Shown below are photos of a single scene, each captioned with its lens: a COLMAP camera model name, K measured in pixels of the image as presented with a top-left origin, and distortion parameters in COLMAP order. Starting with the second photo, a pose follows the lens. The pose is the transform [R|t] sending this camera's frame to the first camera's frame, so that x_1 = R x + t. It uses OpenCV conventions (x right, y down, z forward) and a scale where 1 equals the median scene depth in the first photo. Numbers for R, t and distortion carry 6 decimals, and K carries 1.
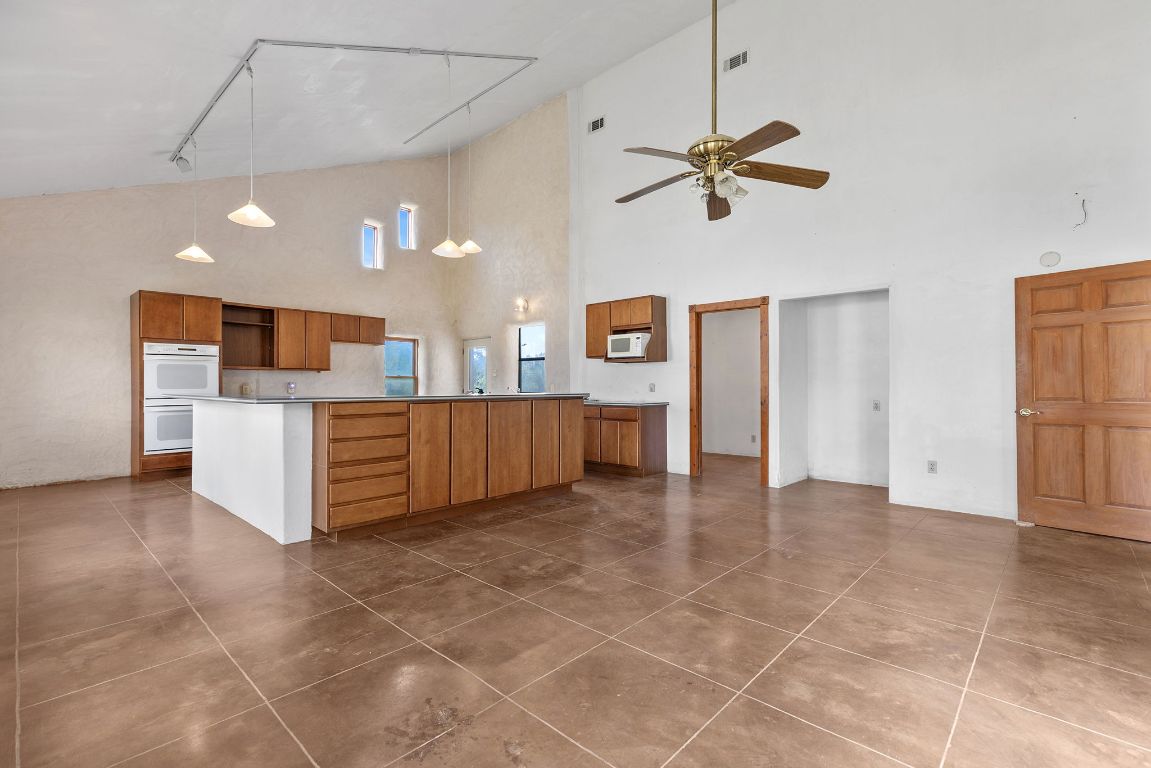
lens RADIAL K [[518.3, 0, 580.1], [0, 518.3, 381.2], [0, 0, 1]] dist [0.003349, 0.000837]
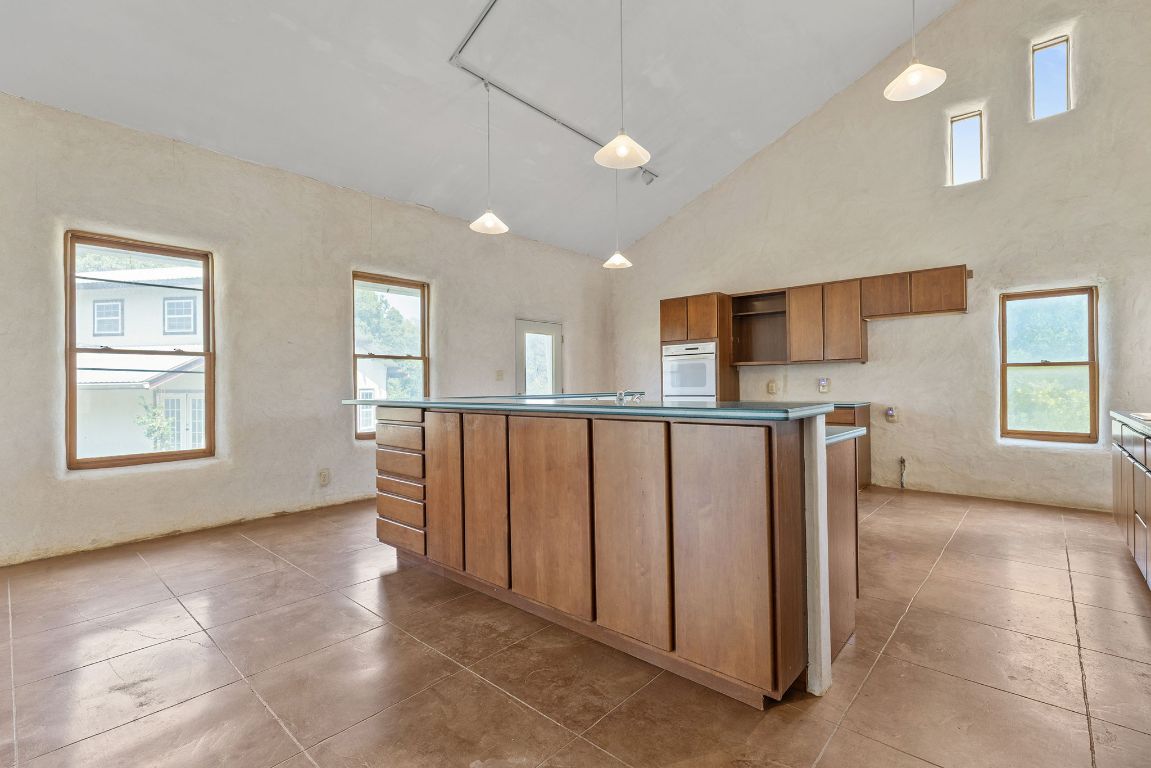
lens RADIAL K [[518.3, 0, 579.8], [0, 518.3, 385.2], [0, 0, 1]] dist [0.003349, 0.000837]
pose [[0.019582, 0.001352, -0.999807, 0.254509], [0.019039, 0.999817, 0.001725, 0.004904], [0.999627, -0.019069, 0.019552, 0.723928]]
